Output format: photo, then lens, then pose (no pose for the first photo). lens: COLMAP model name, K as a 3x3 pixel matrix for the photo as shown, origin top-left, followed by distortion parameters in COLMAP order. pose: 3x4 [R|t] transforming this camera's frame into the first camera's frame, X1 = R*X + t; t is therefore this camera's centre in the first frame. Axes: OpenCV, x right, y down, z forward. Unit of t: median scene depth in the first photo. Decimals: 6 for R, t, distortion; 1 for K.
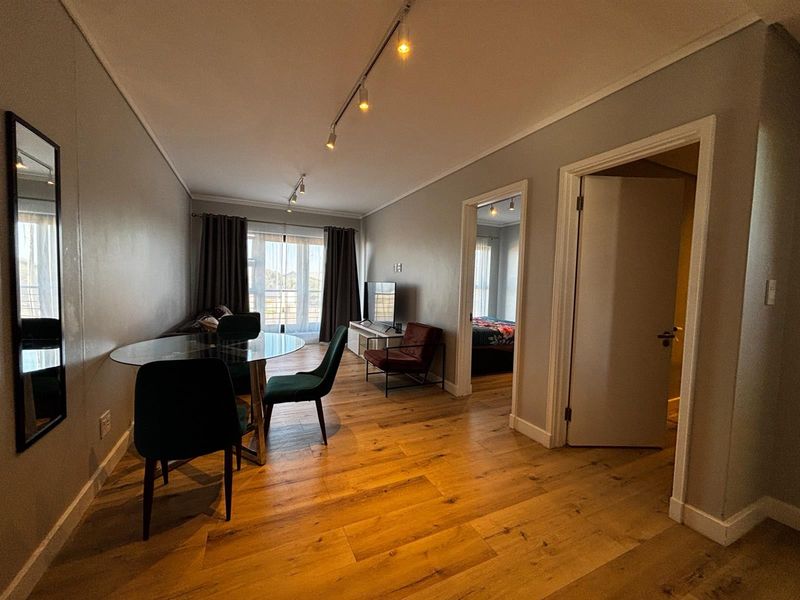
lens RADIAL K [[320.1, 0, 399.7], [0, 320.1, 298.5], [0, 0, 1]] dist [0.001932, -0.000653]
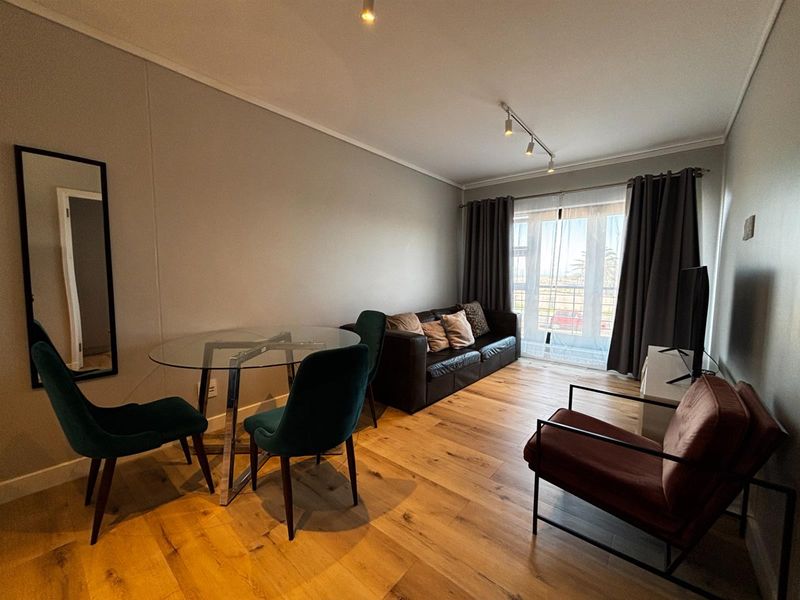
lens RADIAL K [[320.1, 0, 403.4], [0, 320.1, 299.3], [0, 0, 1]] dist [0.001932, -0.000653]
pose [[0.412157, 0.052029, -0.909626, 0.161540], [-0.043233, 0.998360, 0.037515, -0.007902], [0.910086, 0.023864, 0.413731, 0.405721]]
